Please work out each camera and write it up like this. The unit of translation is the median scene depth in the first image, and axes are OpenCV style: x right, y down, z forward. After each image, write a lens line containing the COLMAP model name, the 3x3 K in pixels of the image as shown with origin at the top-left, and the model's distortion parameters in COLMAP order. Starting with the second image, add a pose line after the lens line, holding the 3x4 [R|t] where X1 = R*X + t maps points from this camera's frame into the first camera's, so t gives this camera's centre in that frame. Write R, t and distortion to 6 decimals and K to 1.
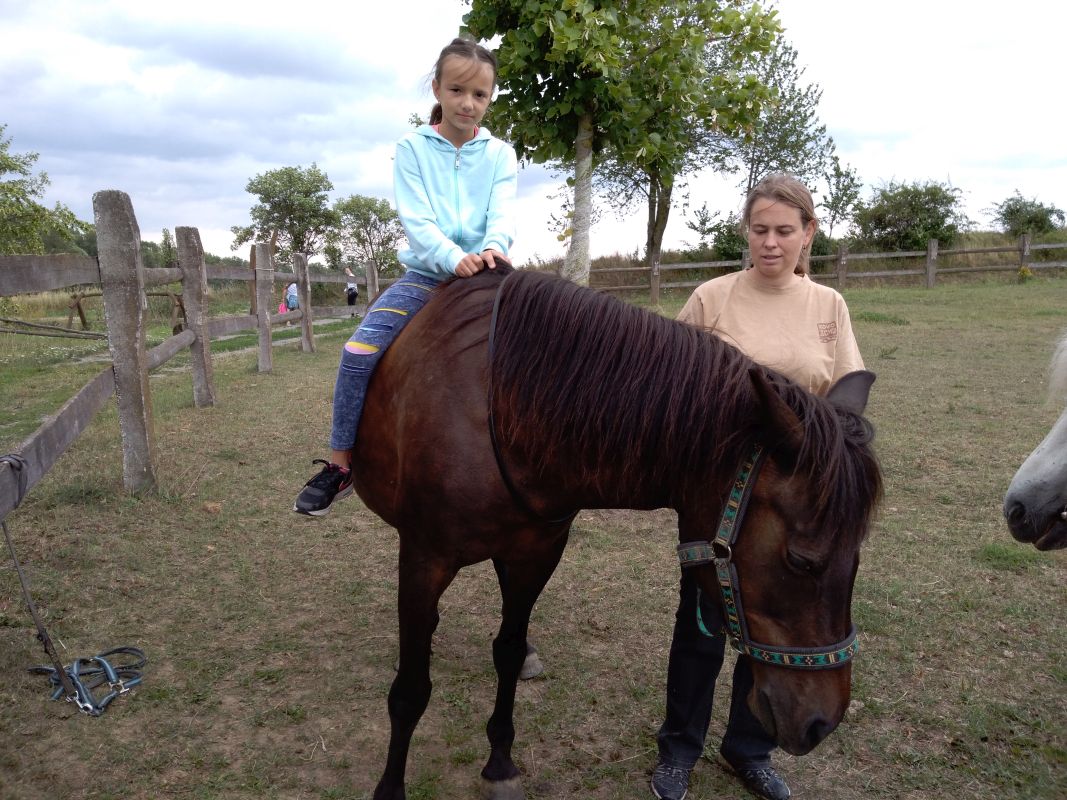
lens RADIAL K [[817.7, 0, 537.0], [0, 817.7, 408.9], [0, 0, 1]] dist [0.019966, -0.033731]
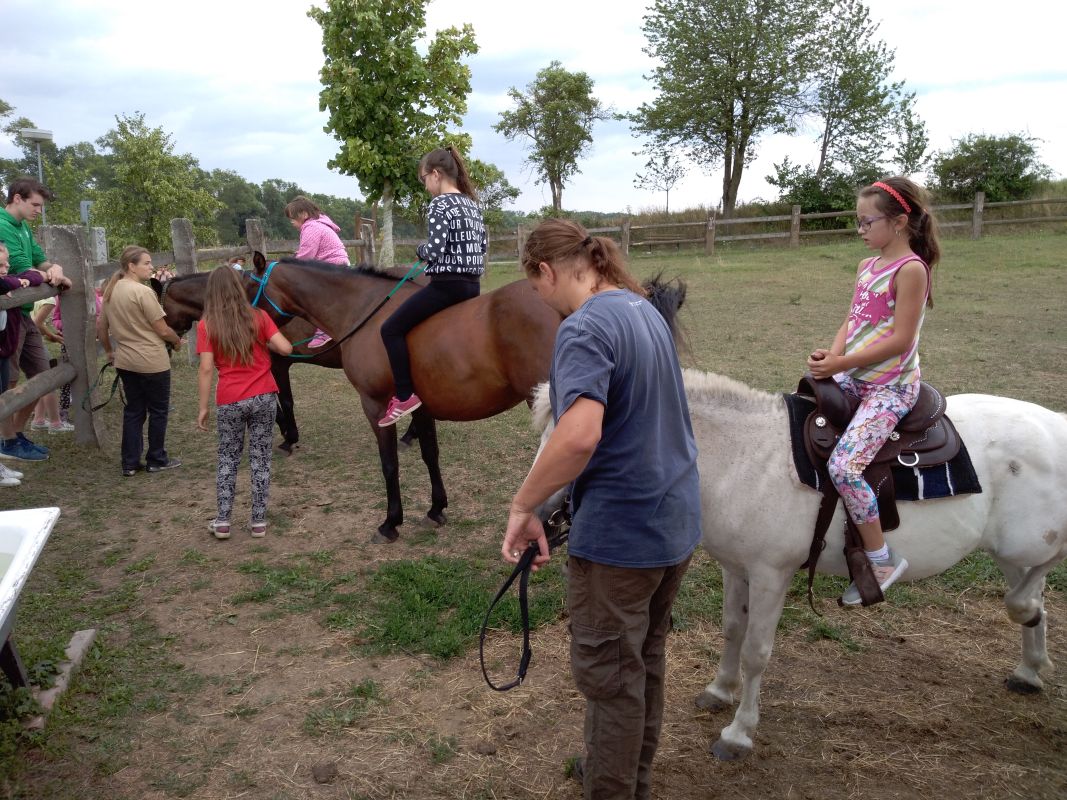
lens RADIAL K [[817.7, 0, 539.6], [0, 817.7, 404.6], [0, 0, 1]] dist [0.019966, -0.033731]
pose [[0.983258, 0.026813, -0.180235, 0.101844], [-0.016282, 0.998086, 0.059660, 0.008927], [0.181489, -0.055727, 0.981813, -0.120870]]
